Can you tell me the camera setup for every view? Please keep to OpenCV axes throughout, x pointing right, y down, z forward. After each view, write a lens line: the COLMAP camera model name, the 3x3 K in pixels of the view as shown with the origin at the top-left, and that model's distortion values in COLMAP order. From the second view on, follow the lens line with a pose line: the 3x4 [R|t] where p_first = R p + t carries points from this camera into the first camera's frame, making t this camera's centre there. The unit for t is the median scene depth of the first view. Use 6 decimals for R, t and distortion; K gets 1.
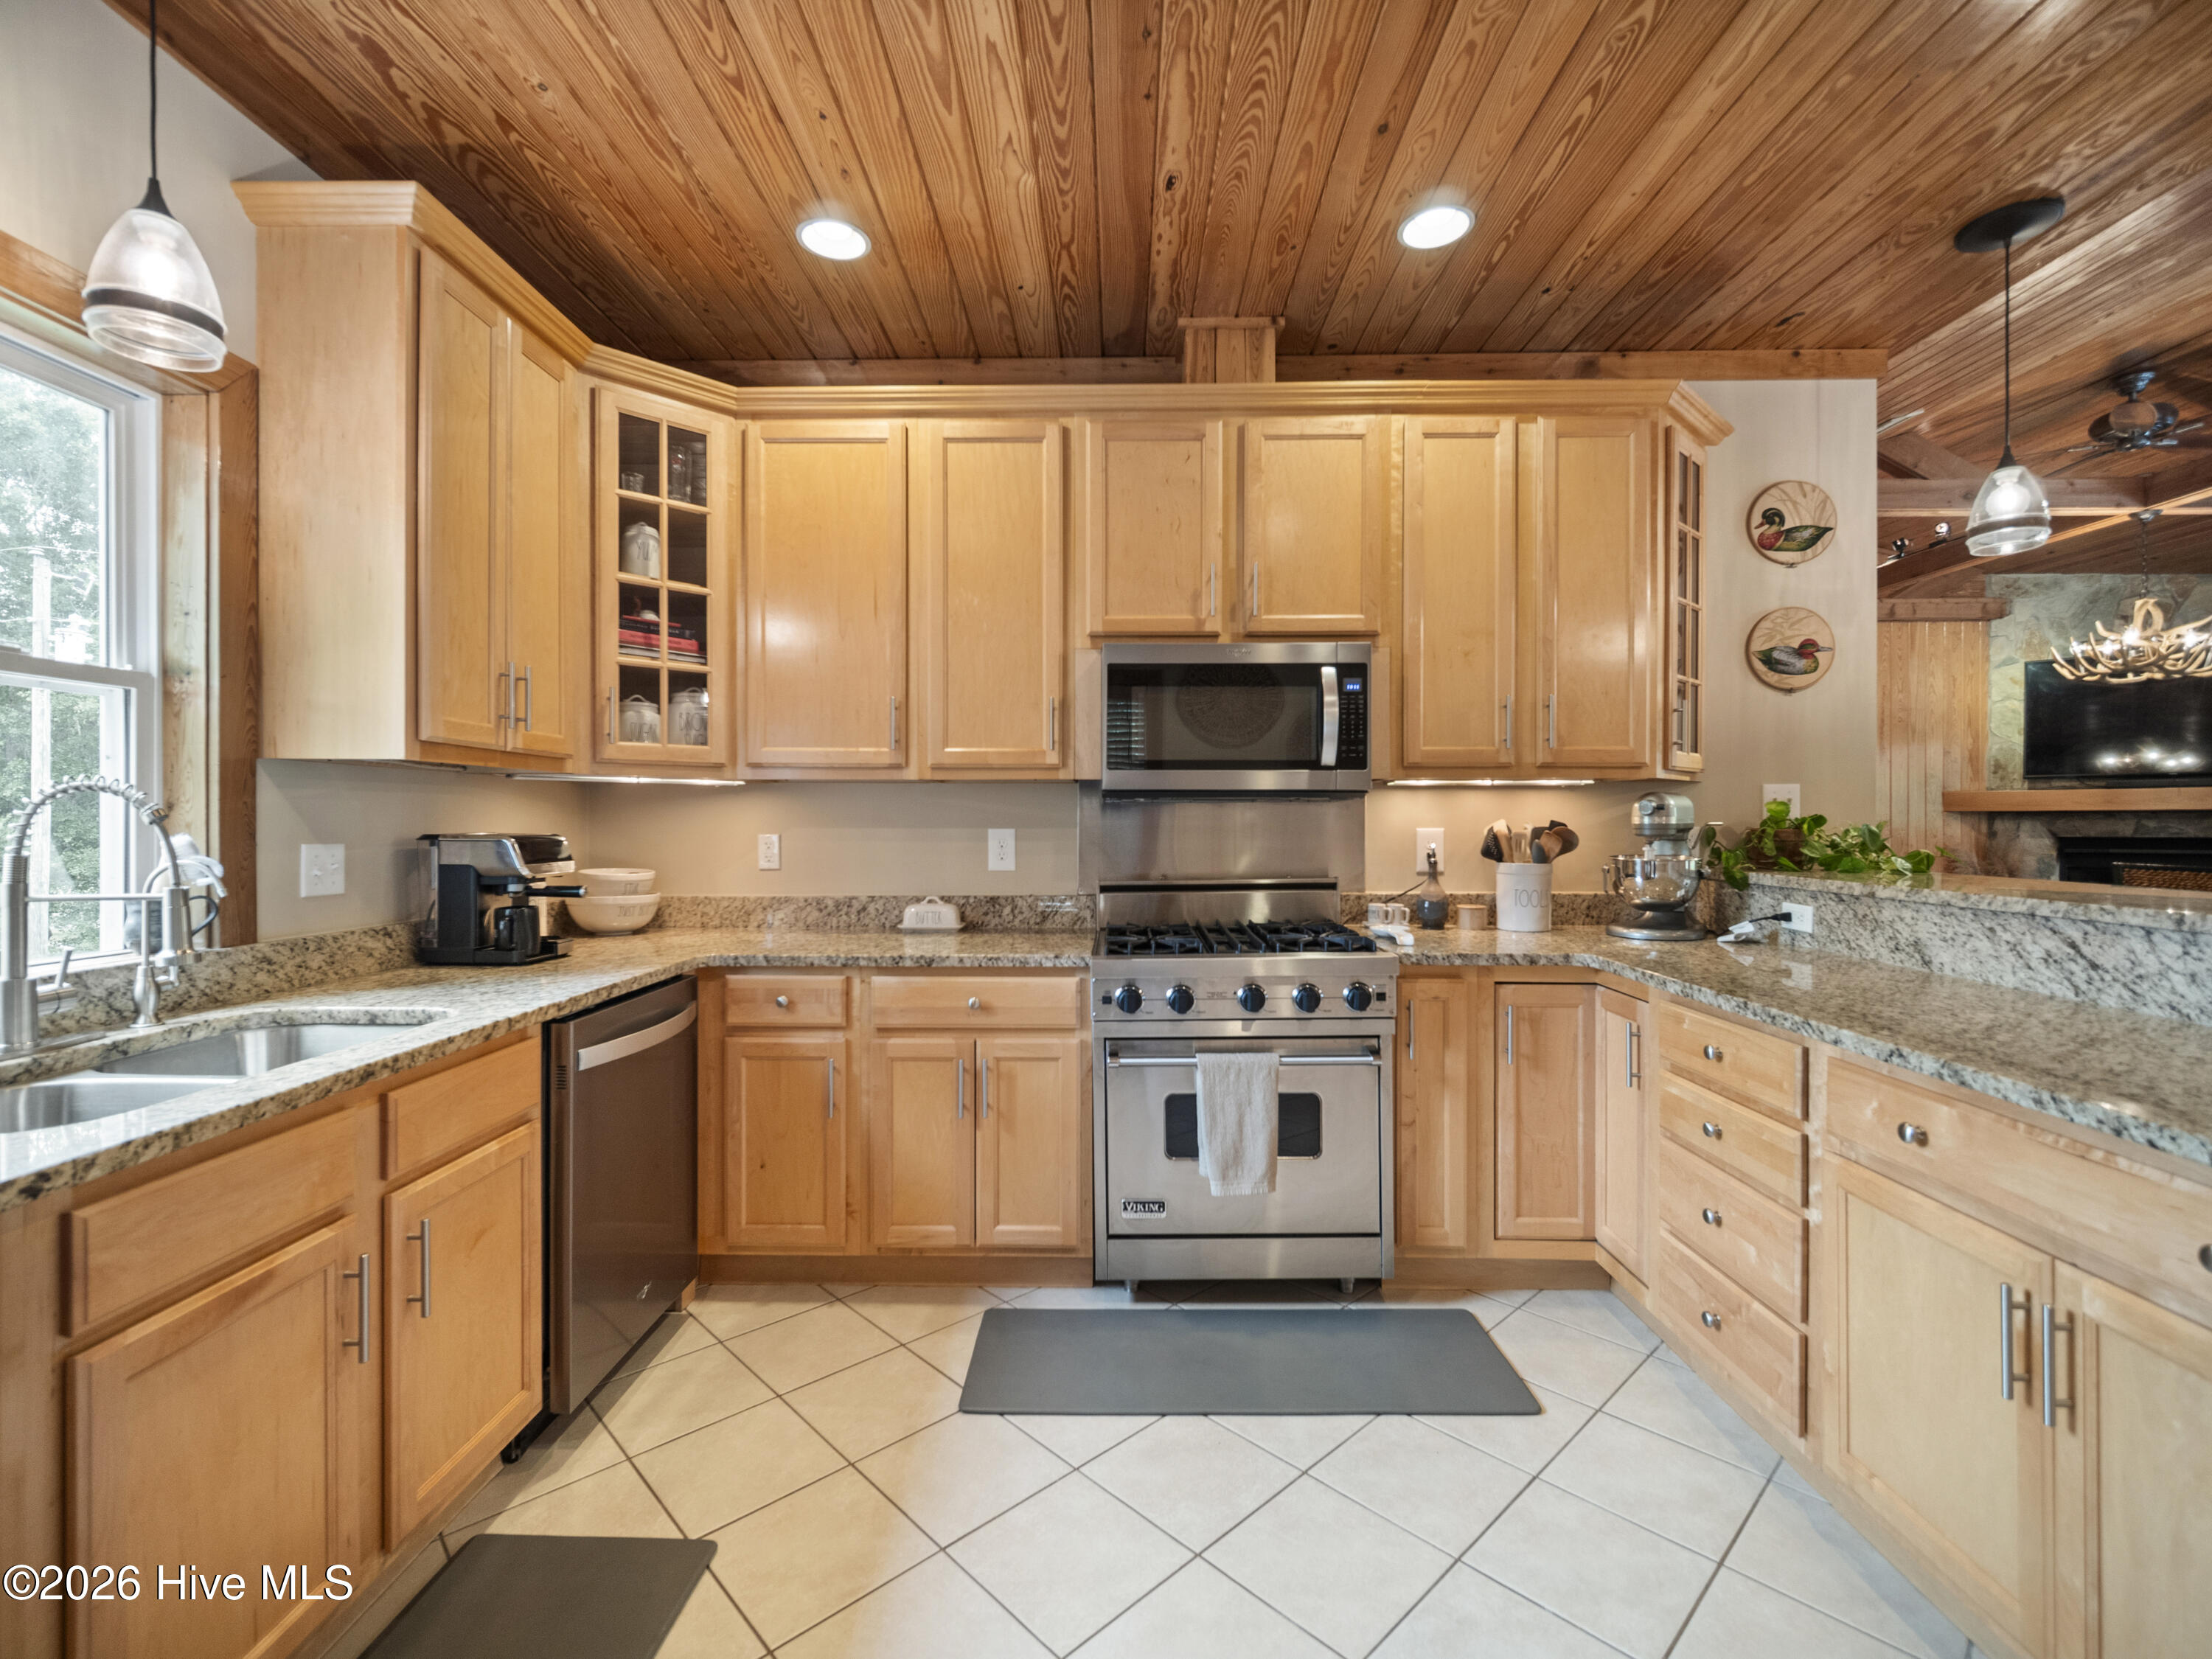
lens RADIAL K [[1004.0, 0, 1098.4], [0, 1004.0, 823.8], [0, 0, 1]] dist [0.005667, -0.003560]
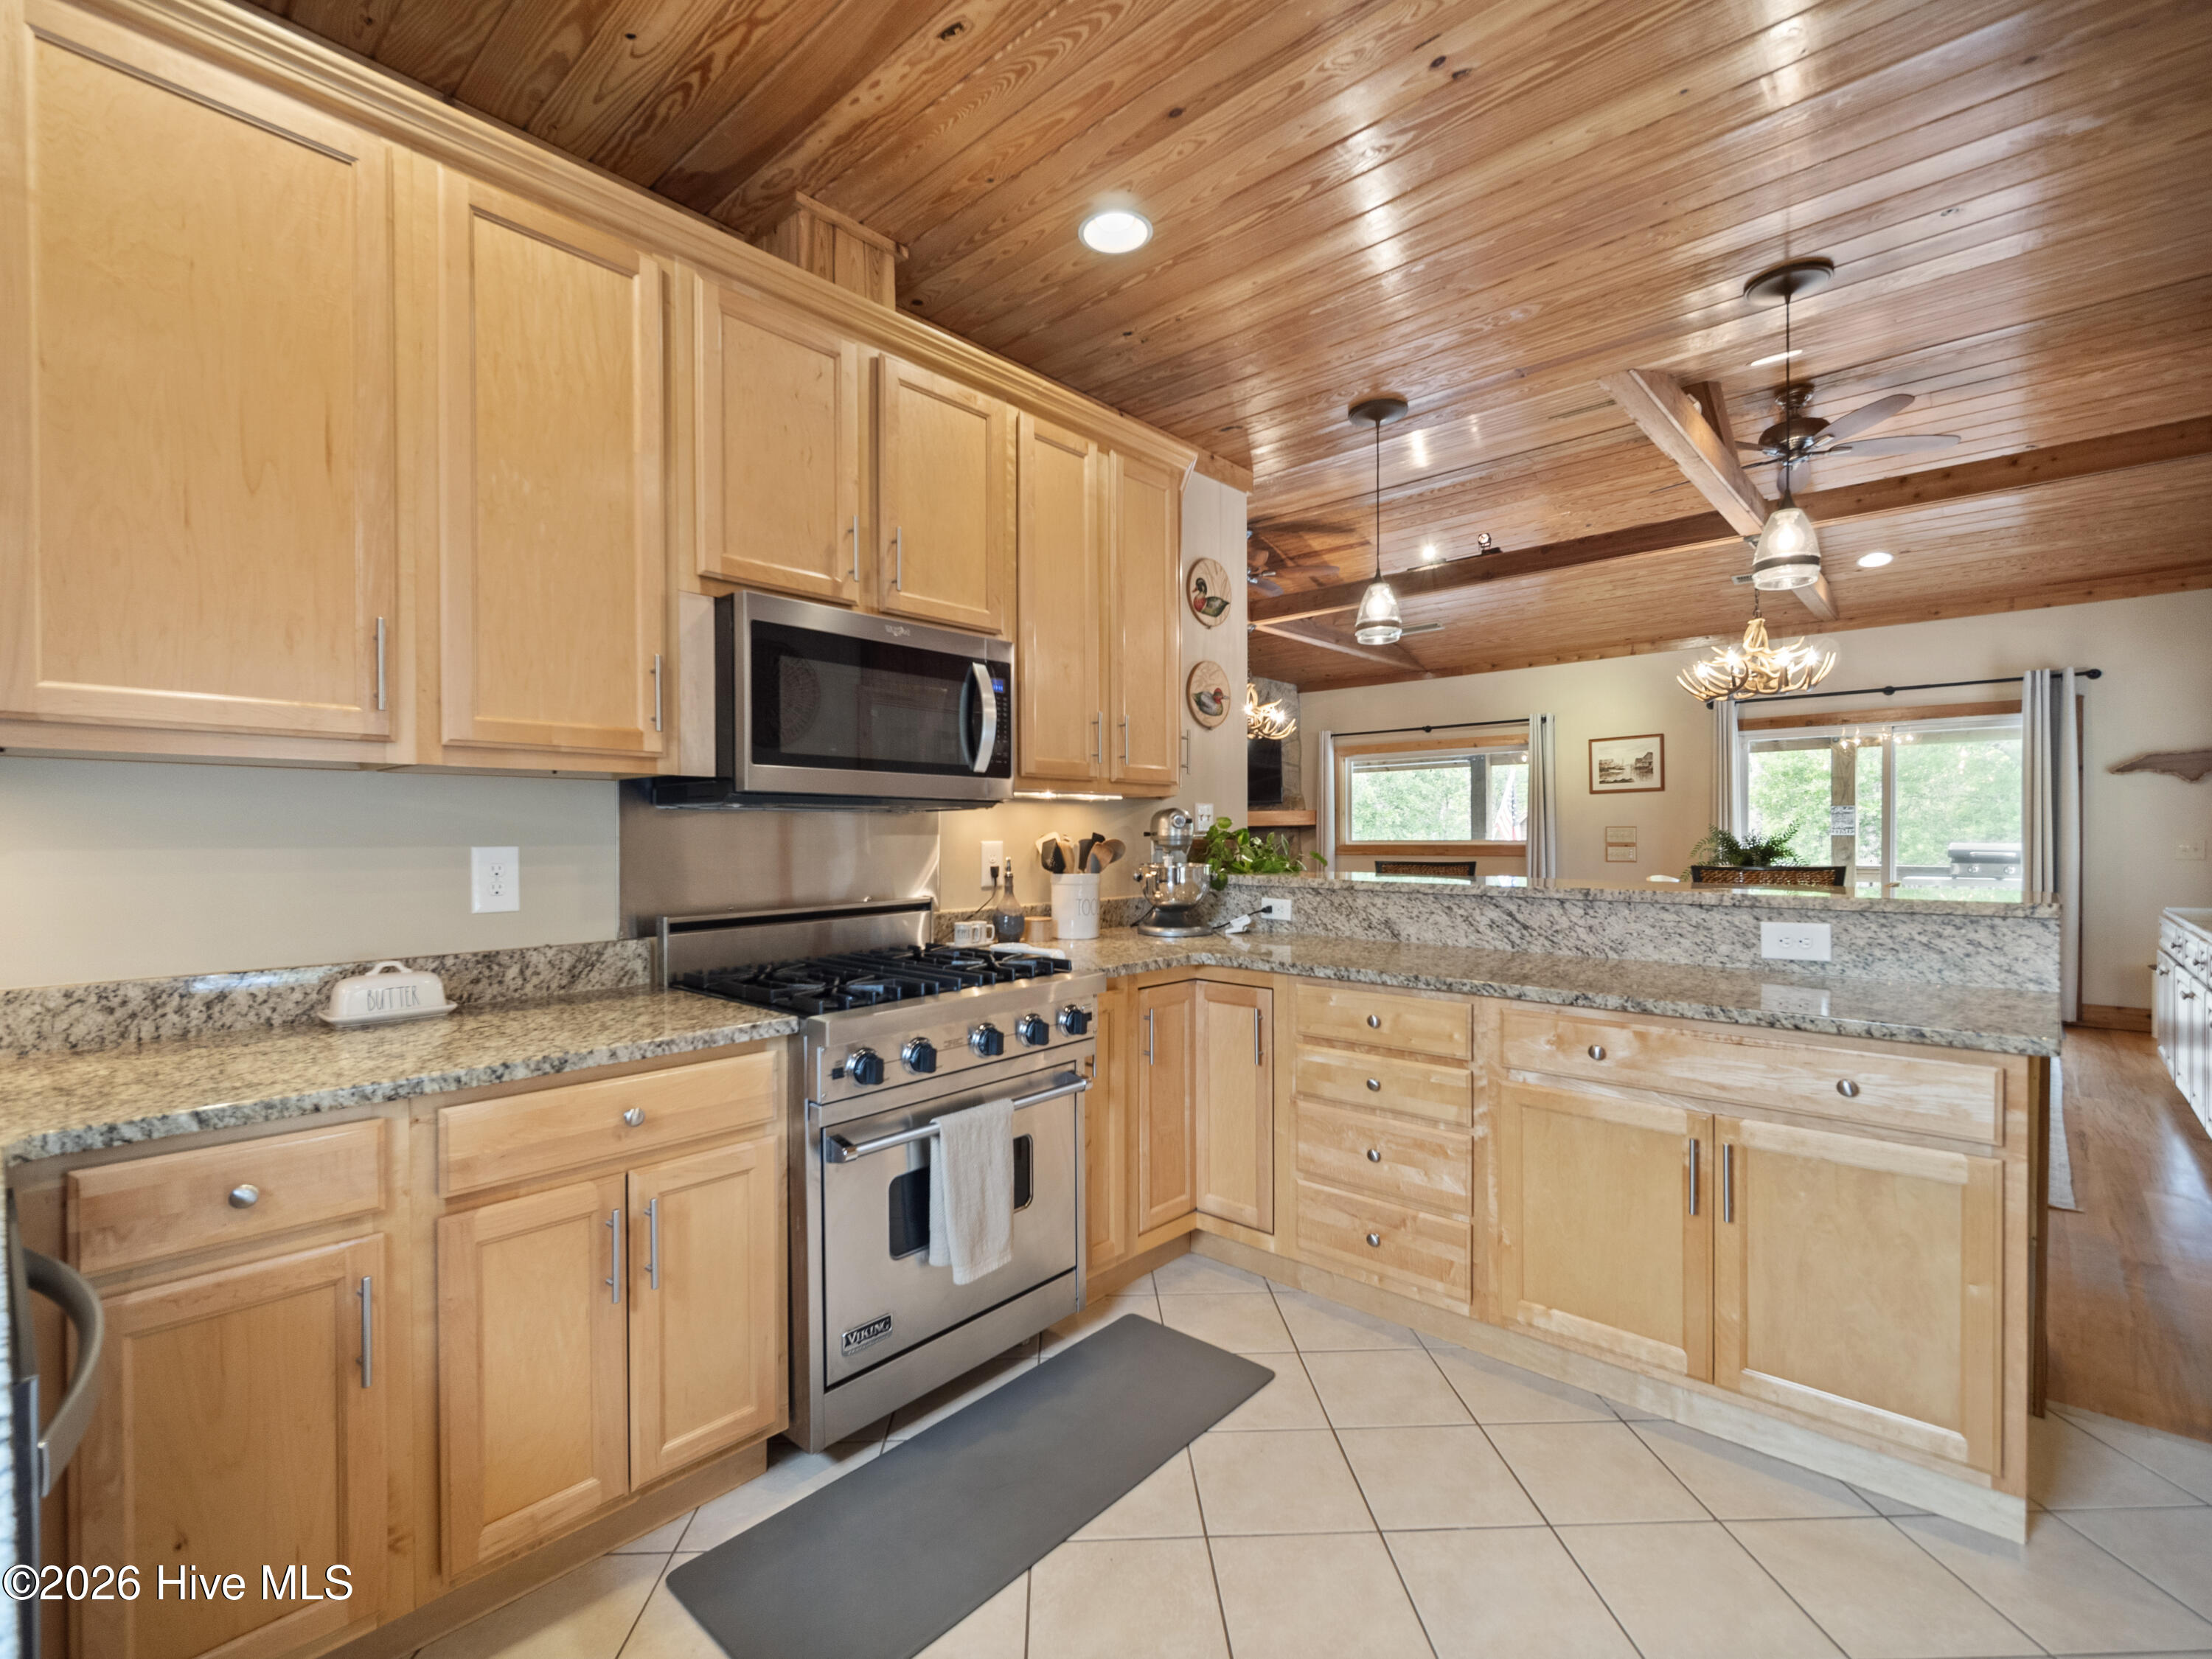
lens RADIAL K [[1004.0, 0, 1107.1], [0, 1004.0, 843.9], [0, 0, 1]] dist [0.005667, -0.003560]
pose [[0.655104, -0.009717, 0.755476, -0.406932], [0.006117, 0.999953, 0.007557, 0.000510], [-0.755514, -0.000330, 0.655132, 0.346167]]
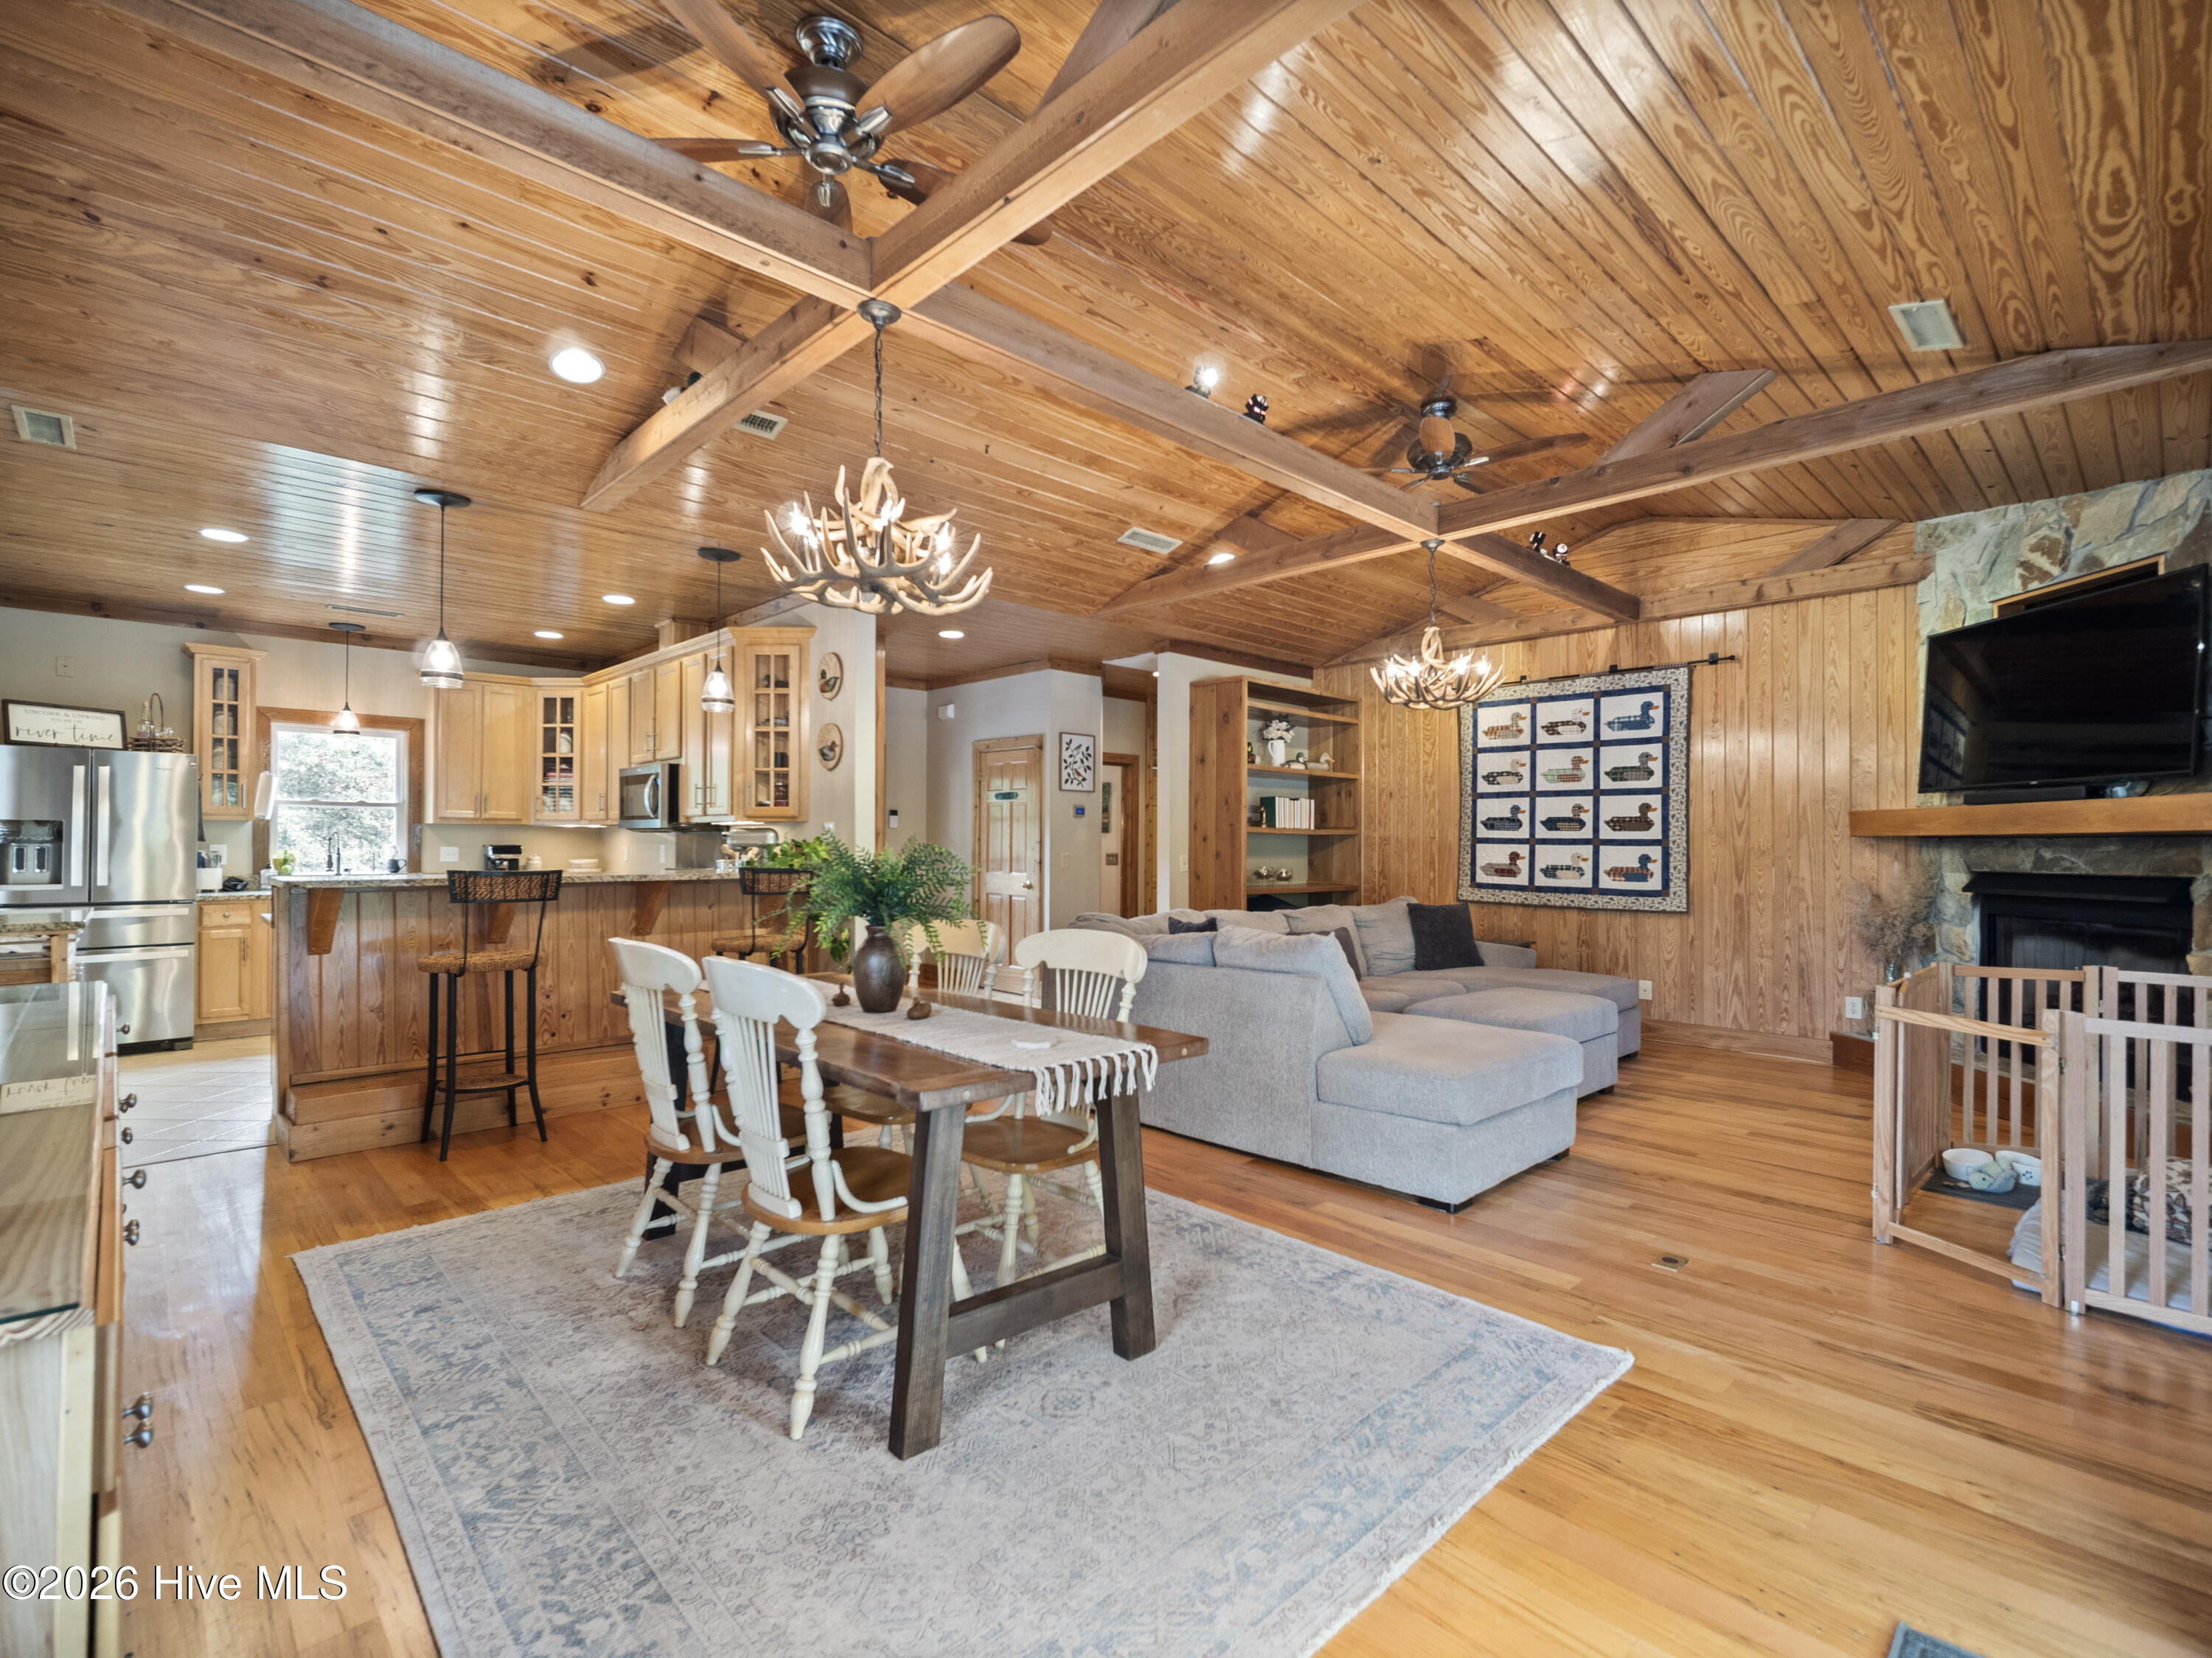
lens RADIAL K [[1041.3, 0, 1114.4], [0, 1041.3, 836.8], [0, 0, 1]] dist [0.011840, -0.005527]
pose [[0.704653, -0.000103, -0.709552, 2.870666], [-0.007633, 0.999941, -0.007725, -0.003784], [0.709511, 0.010859, 0.704611, 0.065482]]
